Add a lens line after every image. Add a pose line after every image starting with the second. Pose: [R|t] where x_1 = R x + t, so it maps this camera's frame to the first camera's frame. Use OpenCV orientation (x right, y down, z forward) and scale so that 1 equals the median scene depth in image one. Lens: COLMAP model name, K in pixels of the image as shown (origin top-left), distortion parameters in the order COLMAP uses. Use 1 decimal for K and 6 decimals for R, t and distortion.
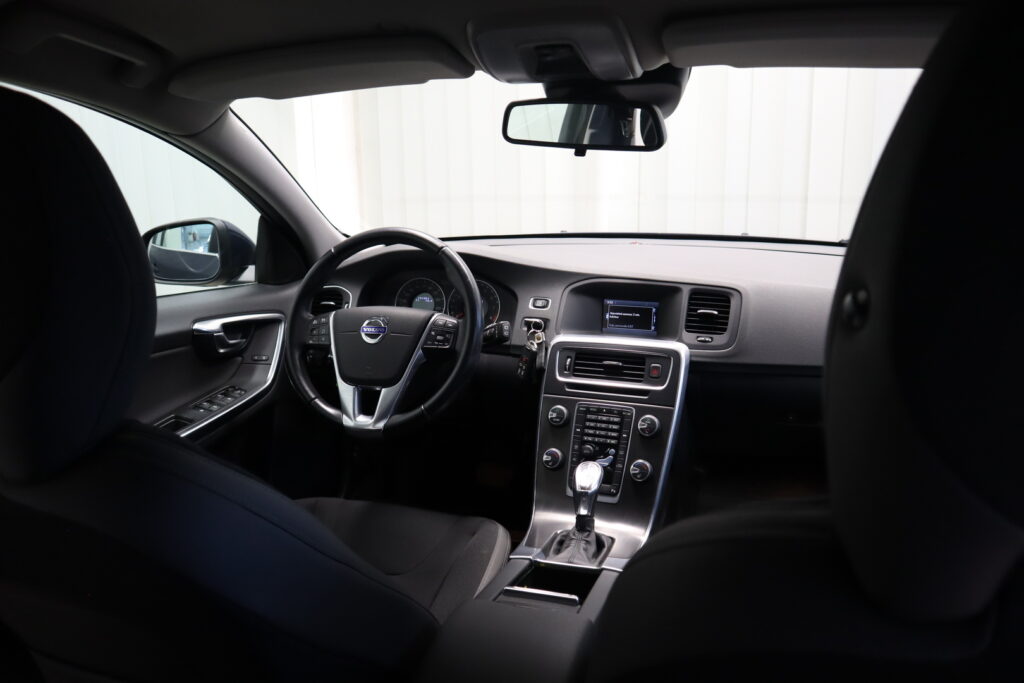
lens RADIAL K [[711.2, 0, 514.9], [0, 711.2, 335.8], [0, 0, 1]] dist [-0.115762, 0.072459]
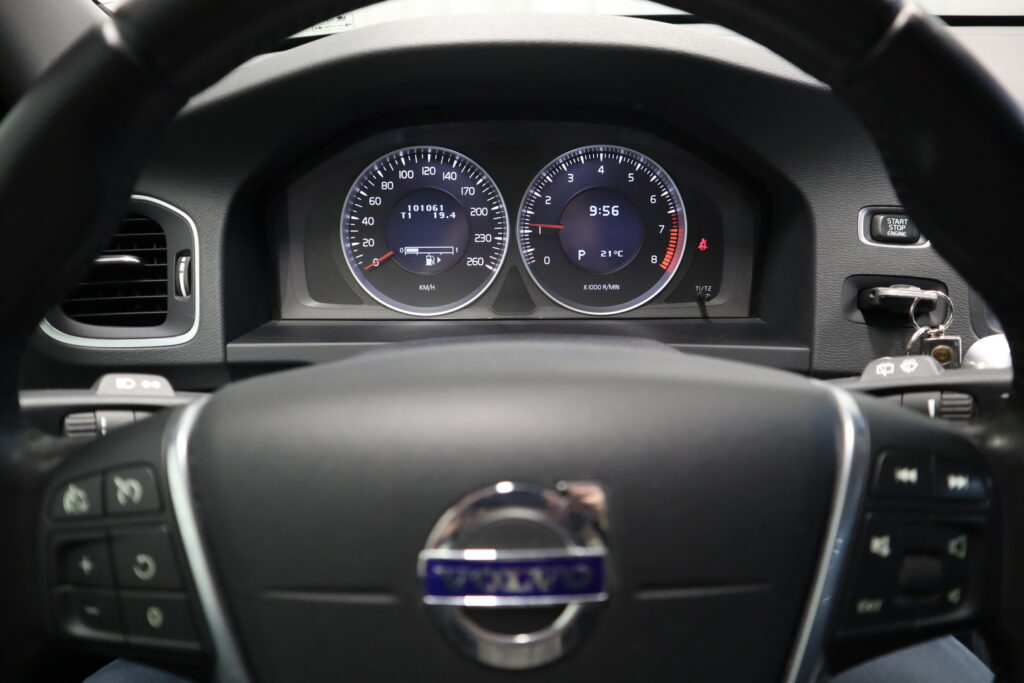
lens RADIAL K [[711.2, 0, 514.5], [0, 711.2, 345.4], [0, 0, 1]] dist [-0.115762, 0.072459]
pose [[0.961161, -0.124989, 0.246063, -0.221078], [0.059875, 0.964772, 0.256182, -0.090770], [-0.269415, -0.231500, 0.934785, 0.837696]]
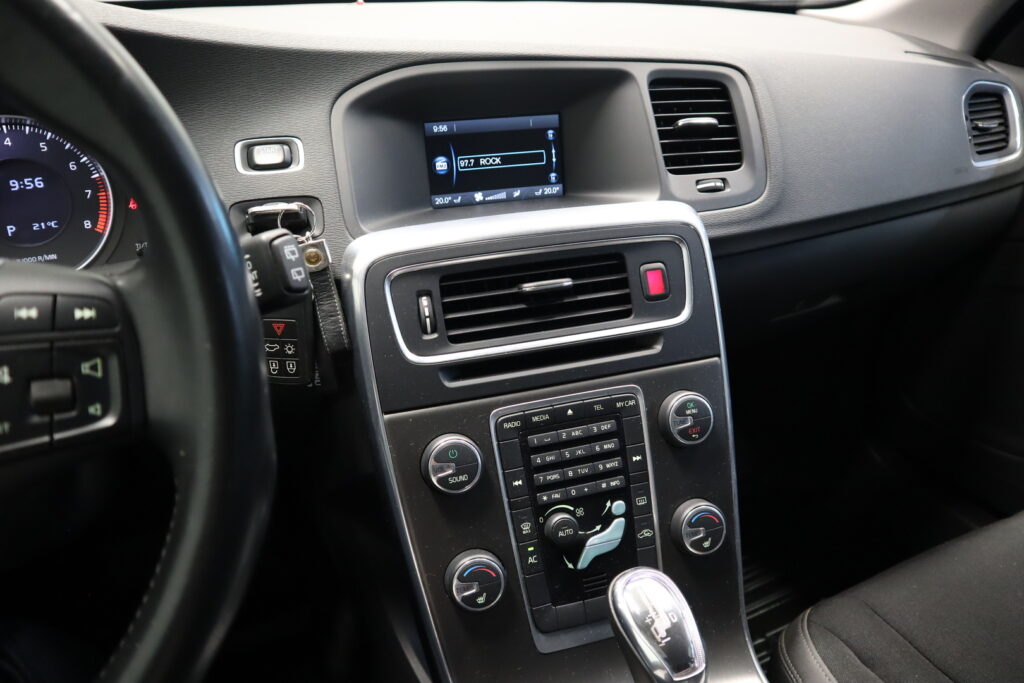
lens RADIAL K [[711.2, 0, 522.6], [0, 711.2, 337.7], [0, 0, 1]] dist [-0.115762, 0.072459]
pose [[0.744598, -0.283435, 0.604349, -0.111258], [0.141797, 0.951874, 0.271717, -0.039943], [-0.652278, -0.116625, 0.748954, 0.731925]]
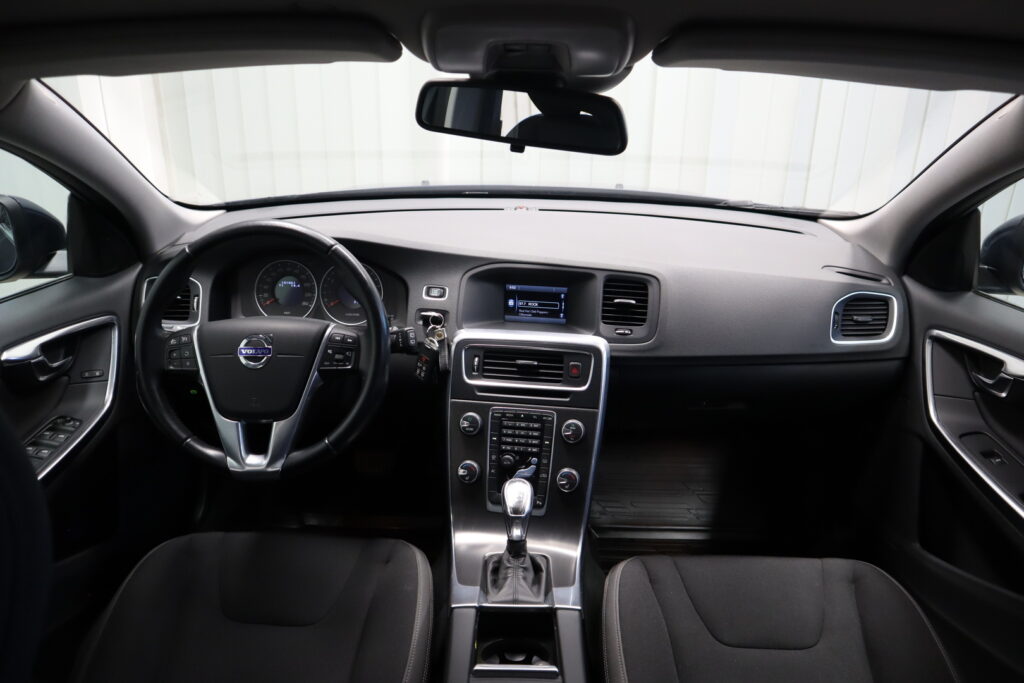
lens RADIAL K [[711.2, 0, 511.7], [0, 711.2, 336.1], [0, 0, 1]] dist [-0.115762, 0.072459]
pose [[0.962529, -0.069519, 0.262118, -0.120071], [0.031558, 0.988730, 0.146348, -0.130668], [-0.269338, -0.132592, 0.953874, 0.140768]]
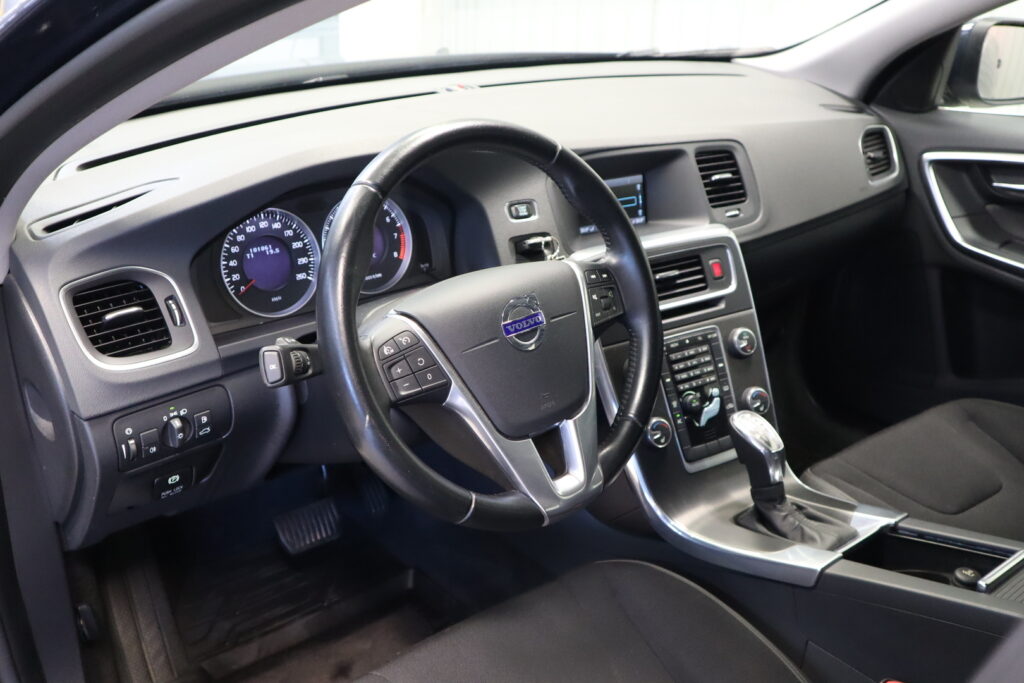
lens RADIAL K [[1045.4, 0, 516.5], [0, 1045.4, 350.2], [0, 0, 1]] dist [-0.034840, 0.000000]
pose [[0.548817, -0.305724, 0.778031, -0.773042], [0.160609, 0.951947, 0.260771, -0.183320], [-0.820369, -0.018157, 0.571547, 0.543337]]
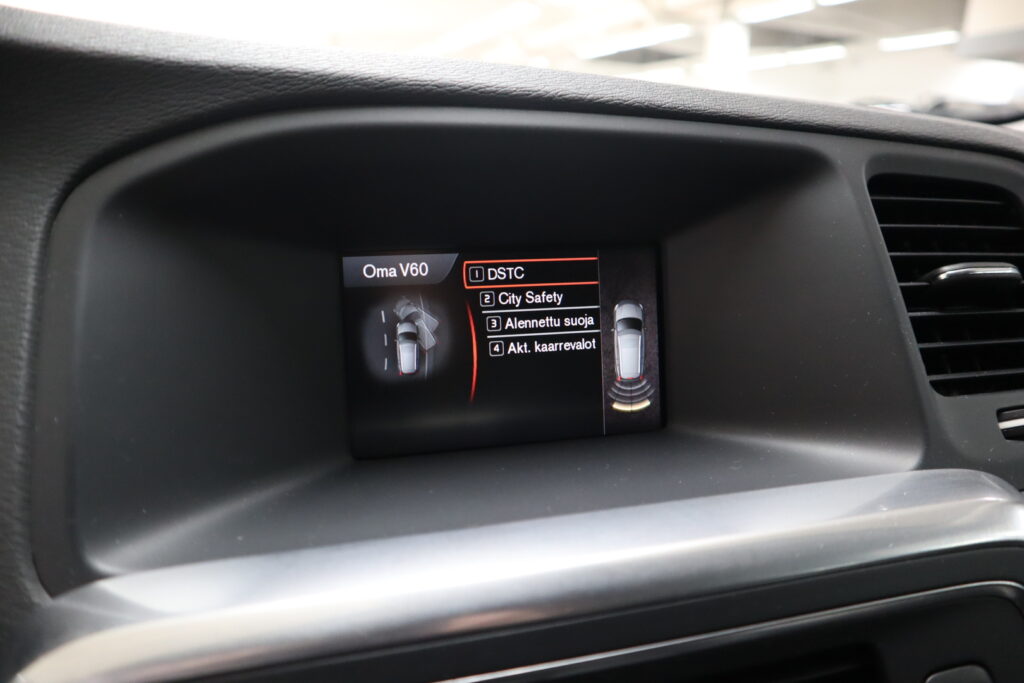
lens RADIAL K [[711.2, 0, 508.2], [0, 711.2, 341.8], [0, 0, 1]] dist [-0.115762, 0.072459]
pose [[0.752575, -0.143134, 0.642762, 0.054642], [0.117601, 0.989613, 0.082680, -0.045329], [-0.647920, 0.013367, 0.761591, 0.945494]]
